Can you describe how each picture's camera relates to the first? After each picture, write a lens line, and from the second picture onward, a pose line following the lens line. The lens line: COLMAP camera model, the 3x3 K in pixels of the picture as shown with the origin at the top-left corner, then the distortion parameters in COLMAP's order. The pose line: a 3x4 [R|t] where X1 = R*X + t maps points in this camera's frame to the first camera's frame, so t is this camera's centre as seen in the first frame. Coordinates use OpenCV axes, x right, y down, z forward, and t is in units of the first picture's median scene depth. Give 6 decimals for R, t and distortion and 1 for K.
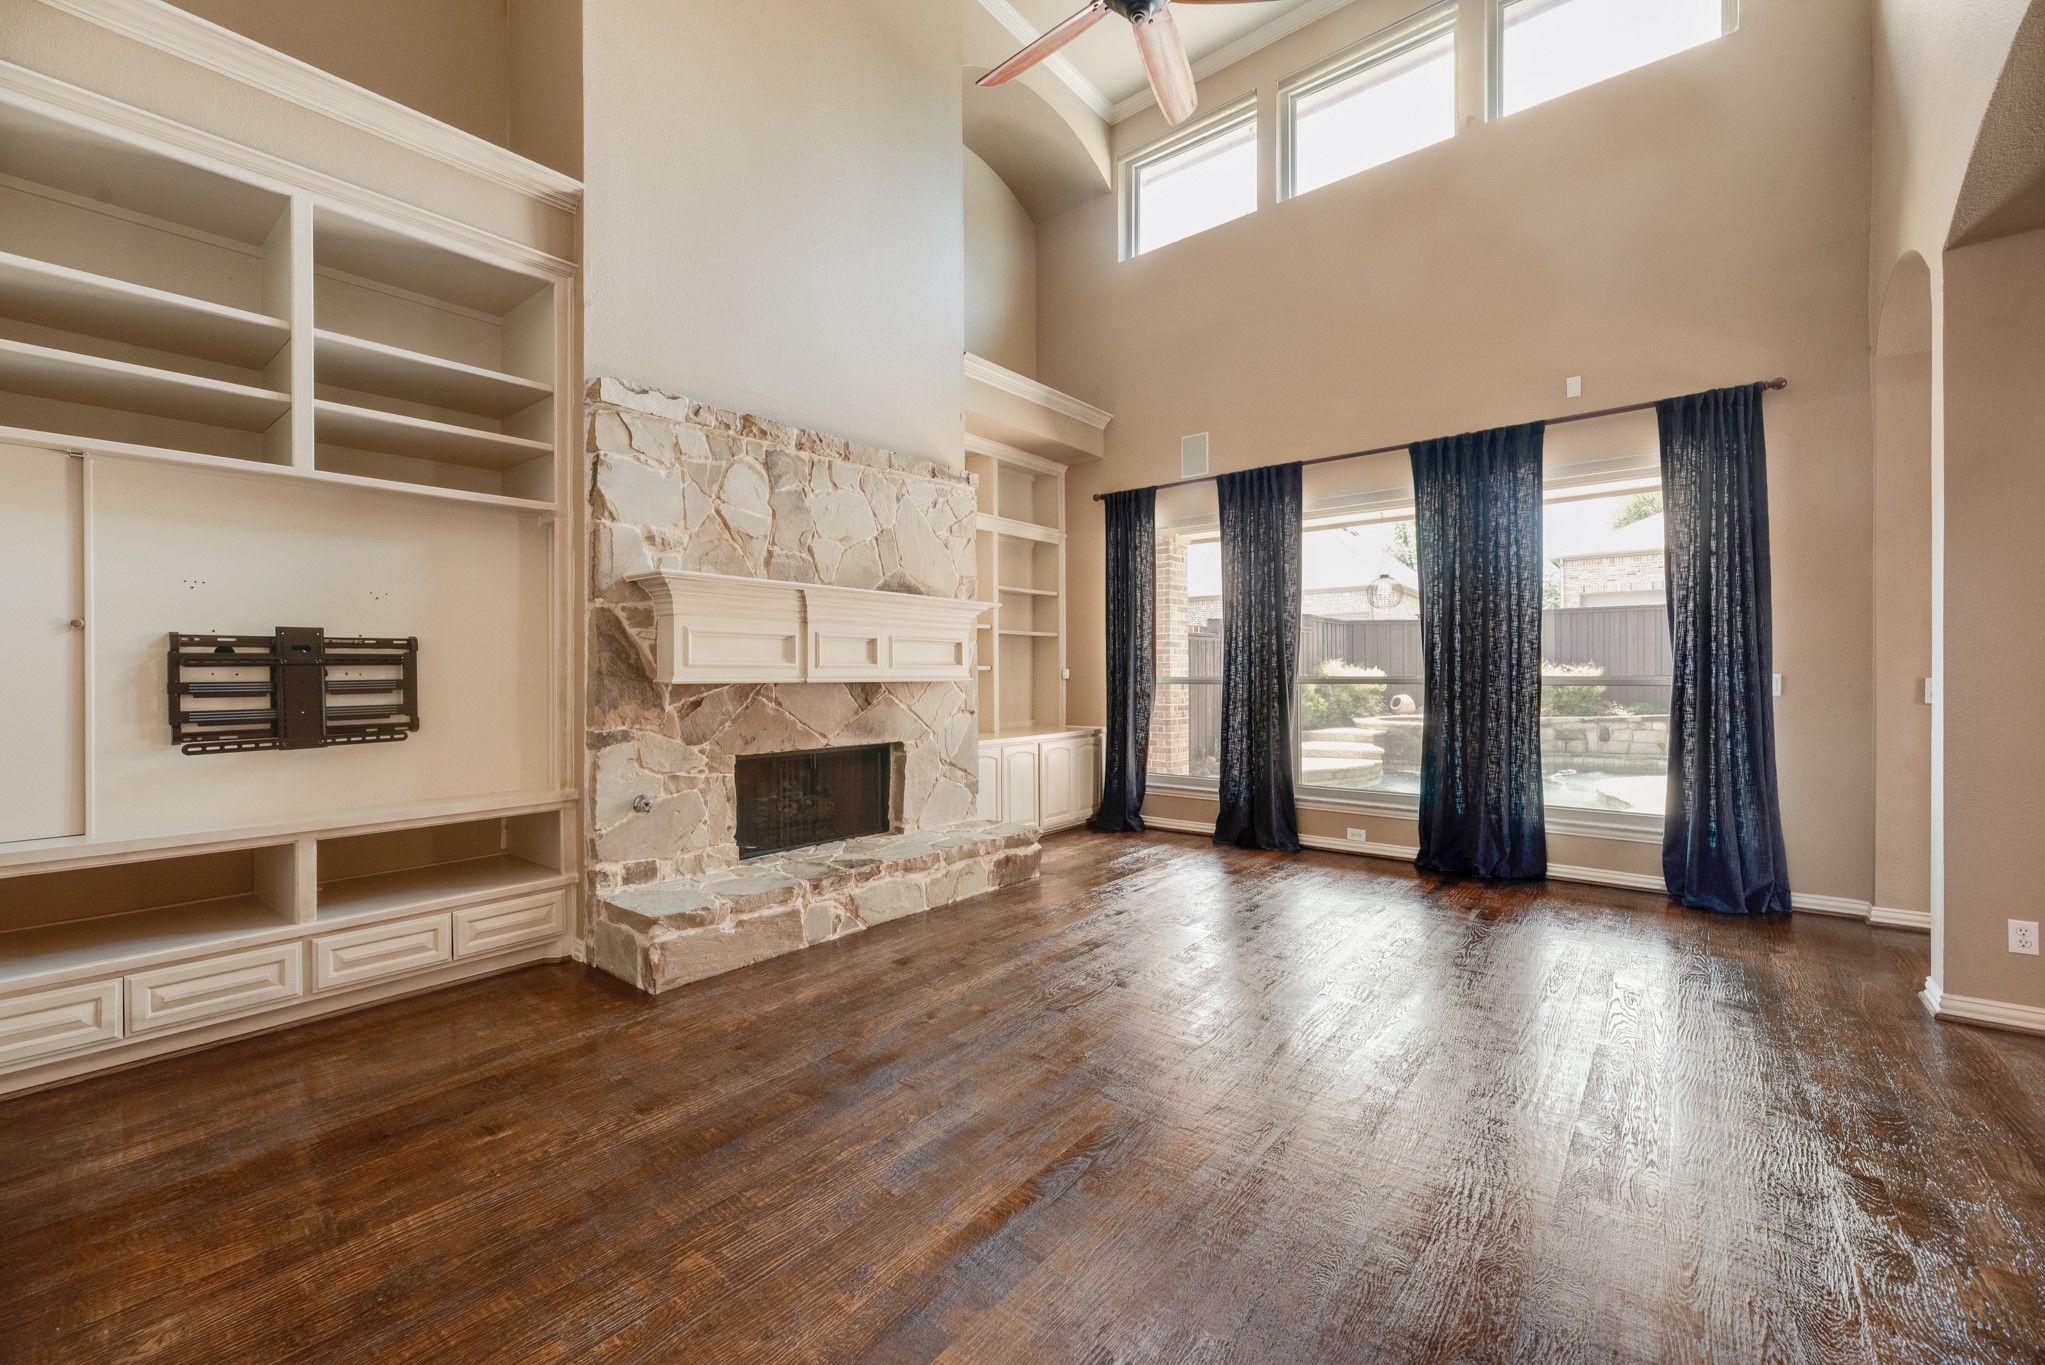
lens RADIAL K [[821.6, 0, 1024.8], [0, 821.6, 686.3], [0, 0, 1]] dist [-0.002031, -0.000262]
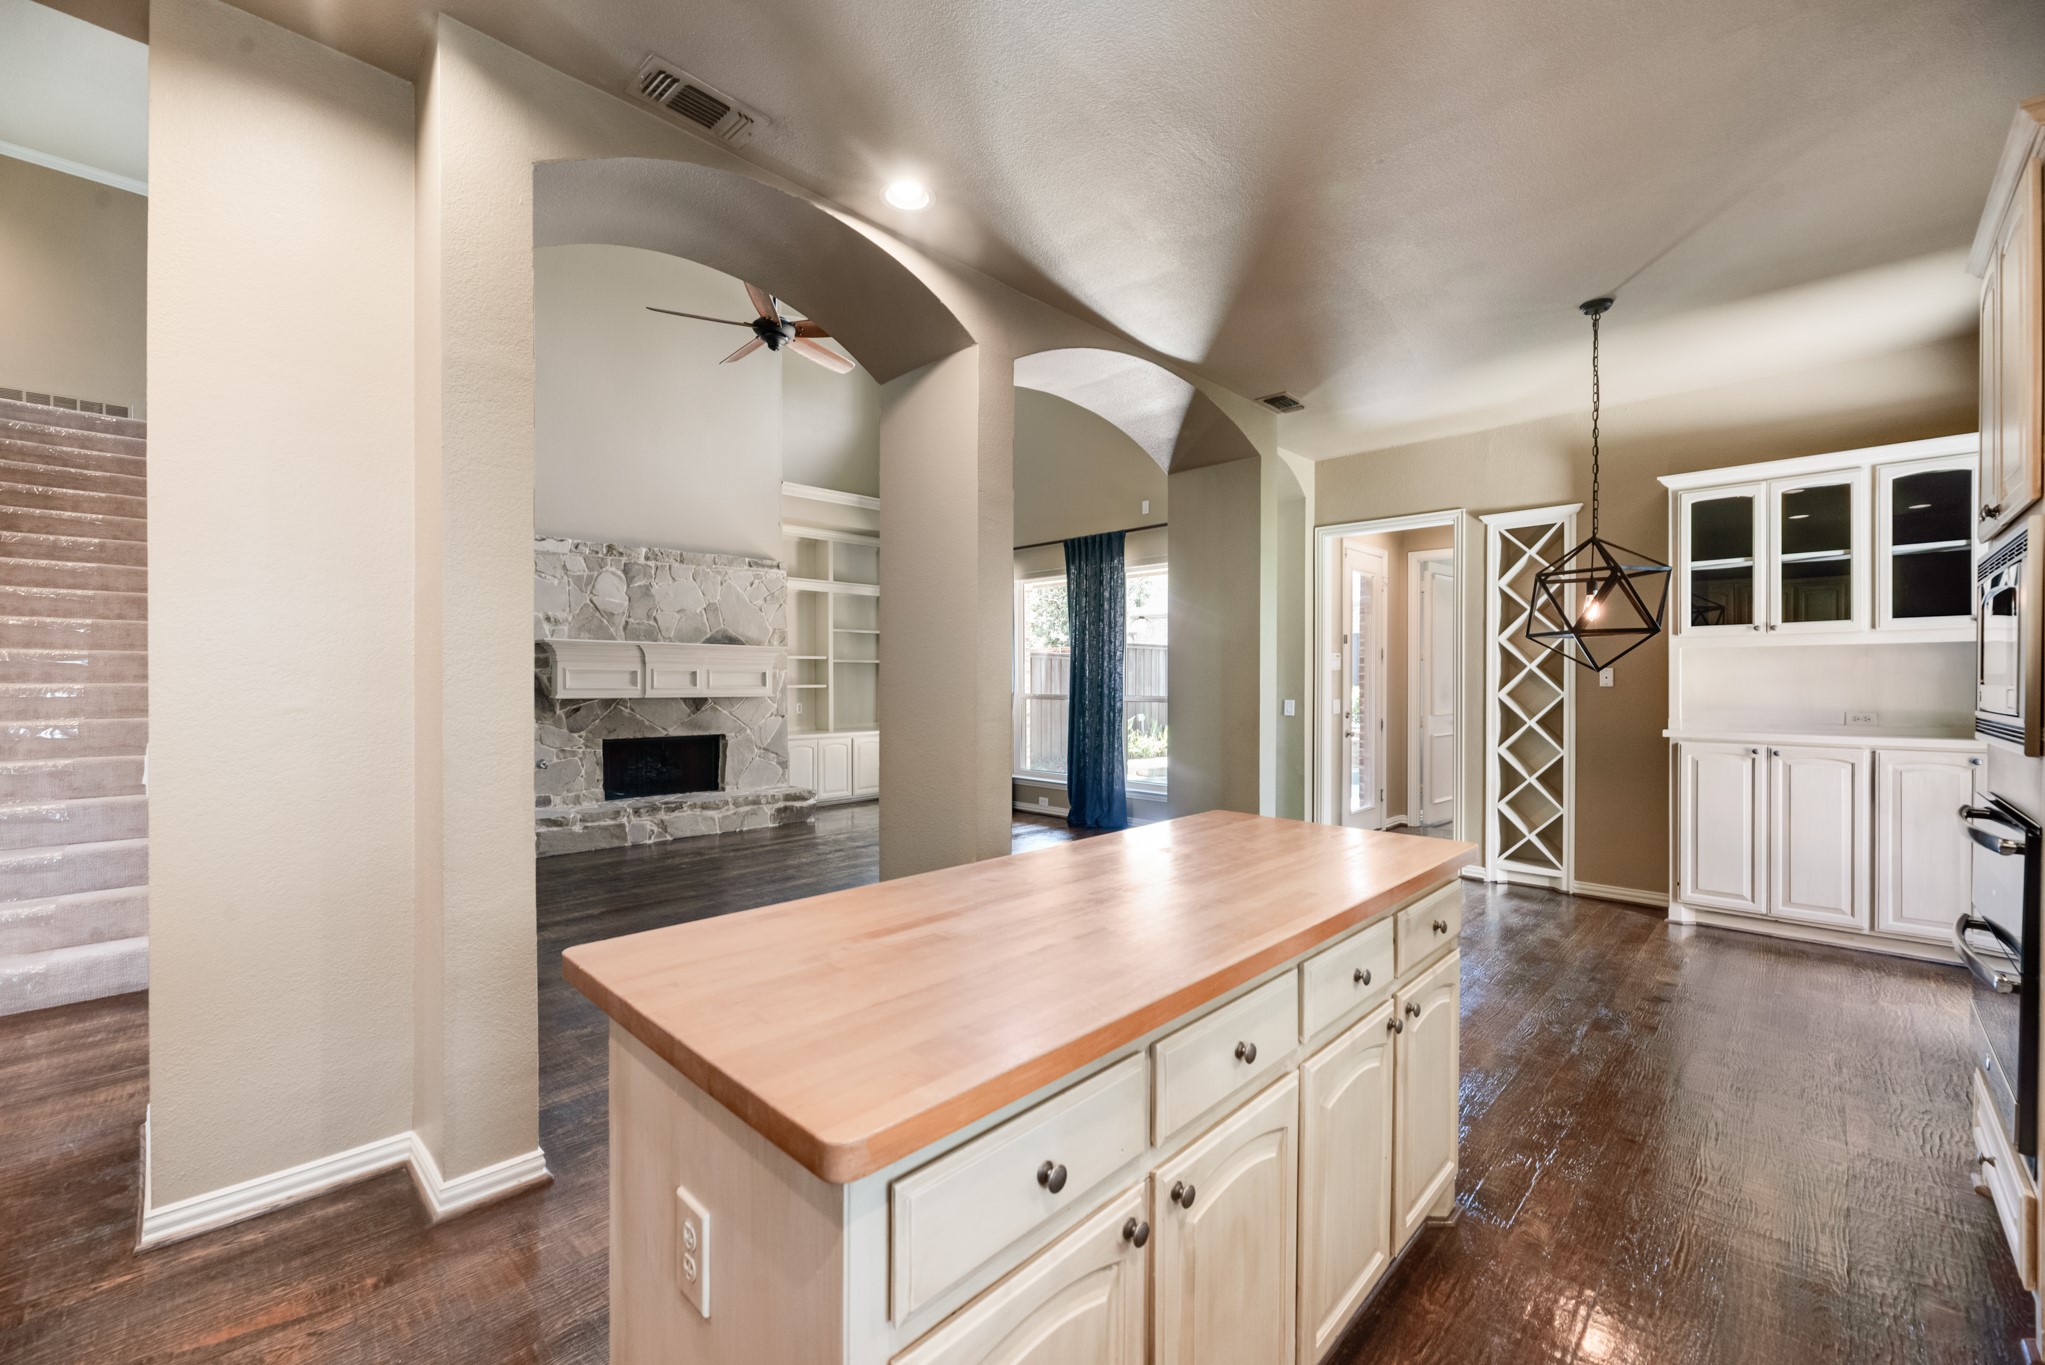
lens RADIAL K [[828.3, 0, 1029.2], [0, 828.3, 687.4], [0, 0, 1]] dist [-0.001767, 0.000028]
pose [[0.996213, 0.004835, -0.086809, 0.576881], [-0.005397, 0.999966, -0.006240, -0.016322], [0.086776, 0.006685, 0.996205, -0.554634]]
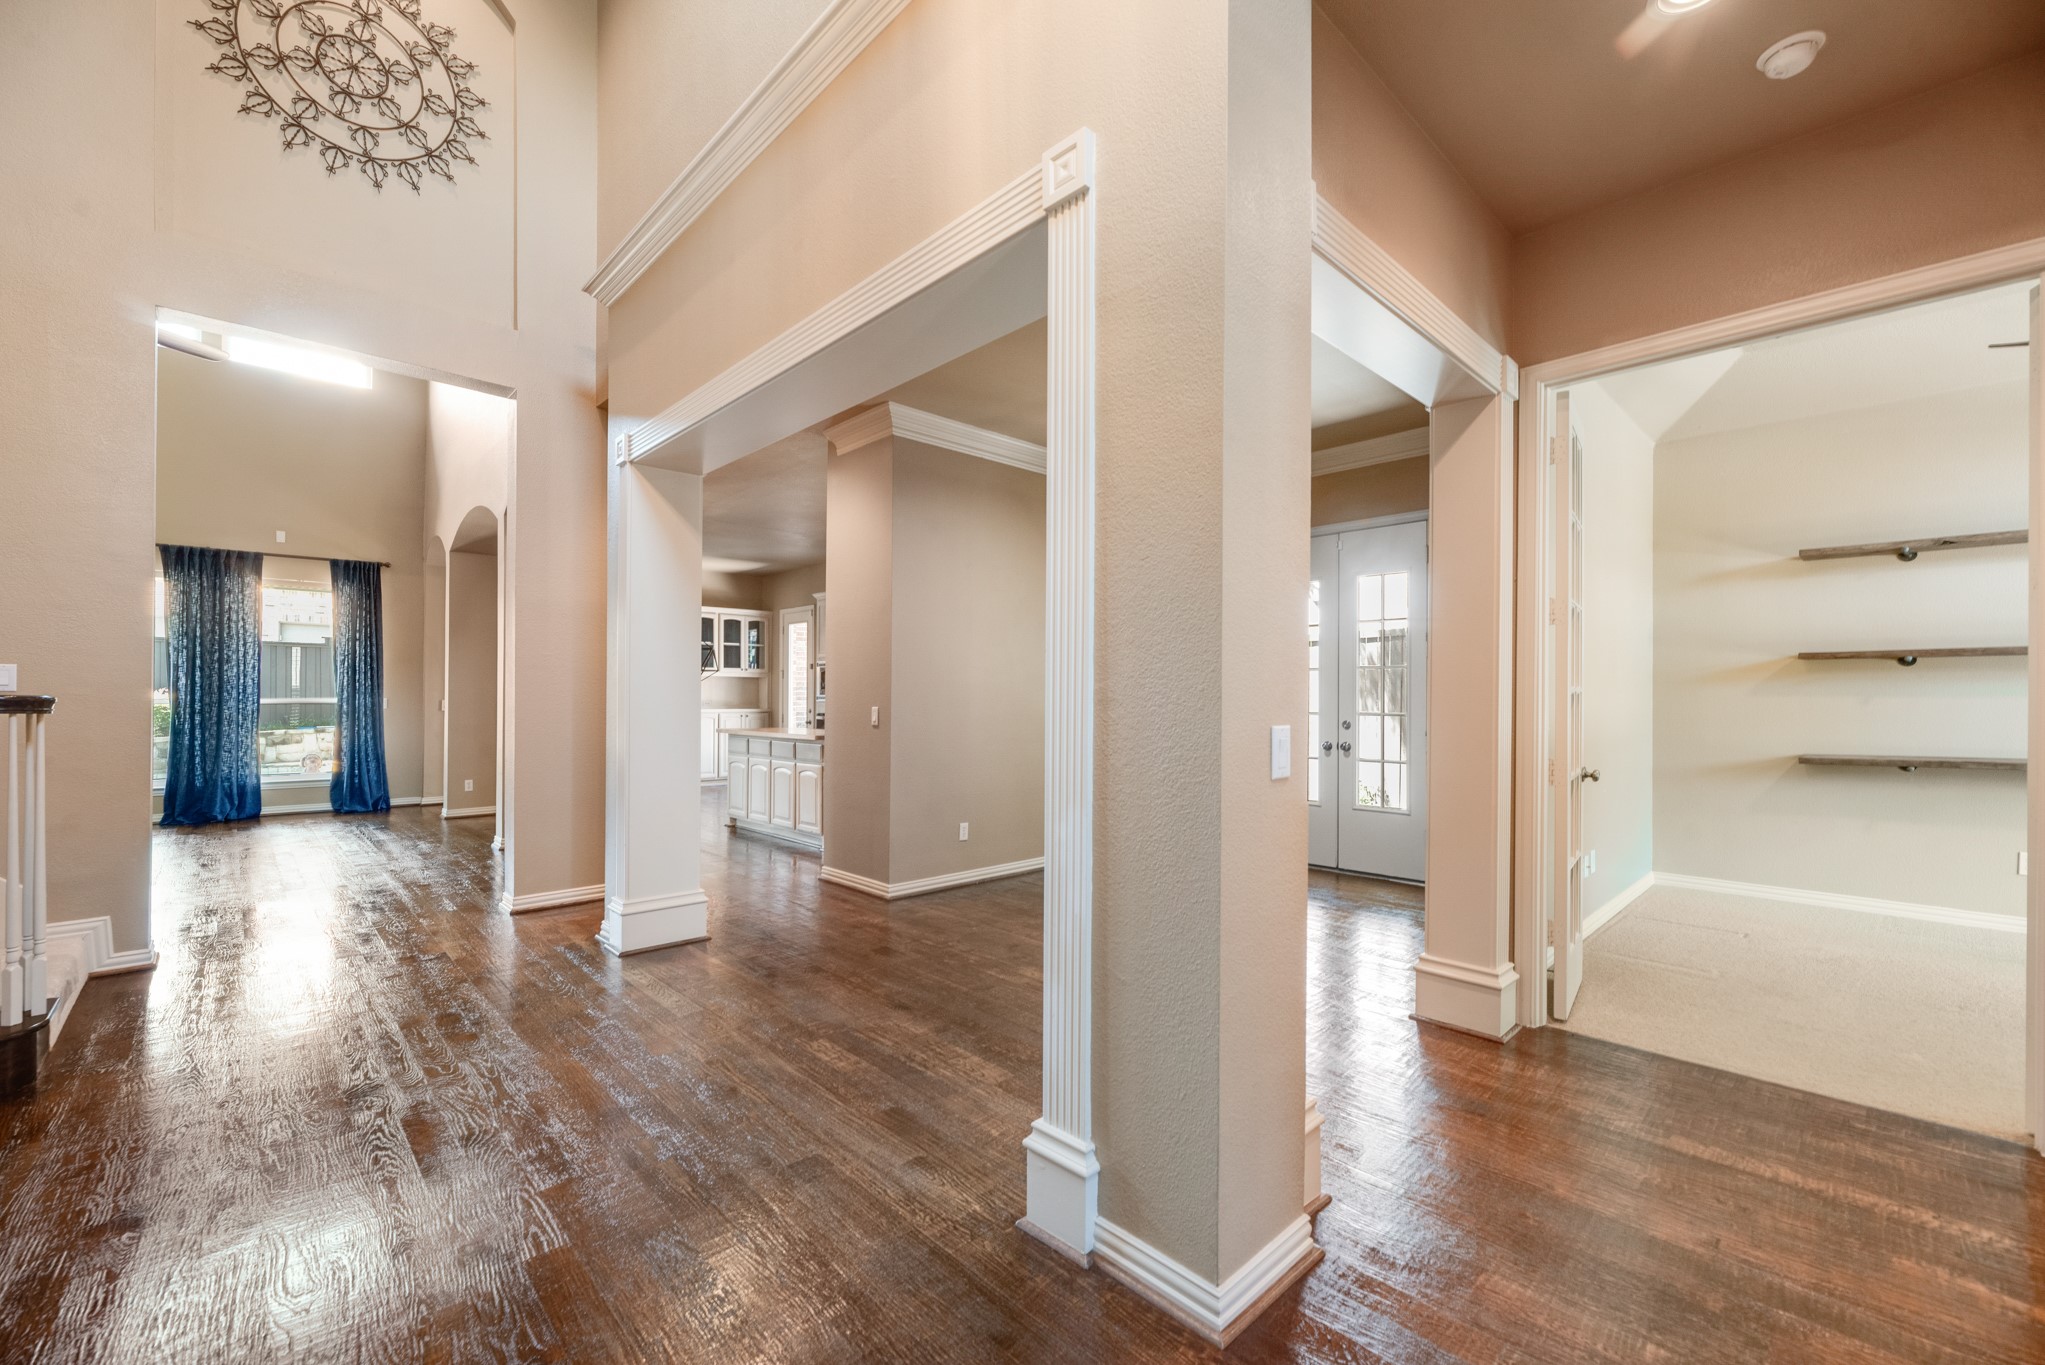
lens RADIAL K [[832.7, 0, 1024.0], [0, 832.7, 672.8], [0, 0, 1]] dist [-0.001262, 0.000204]
pose [[0.120603, 0.030410, 0.992235, -0.913297], [0.012194, 0.999410, -0.032112, 0.008136], [-0.992626, 0.015972, 0.120161, -0.808092]]
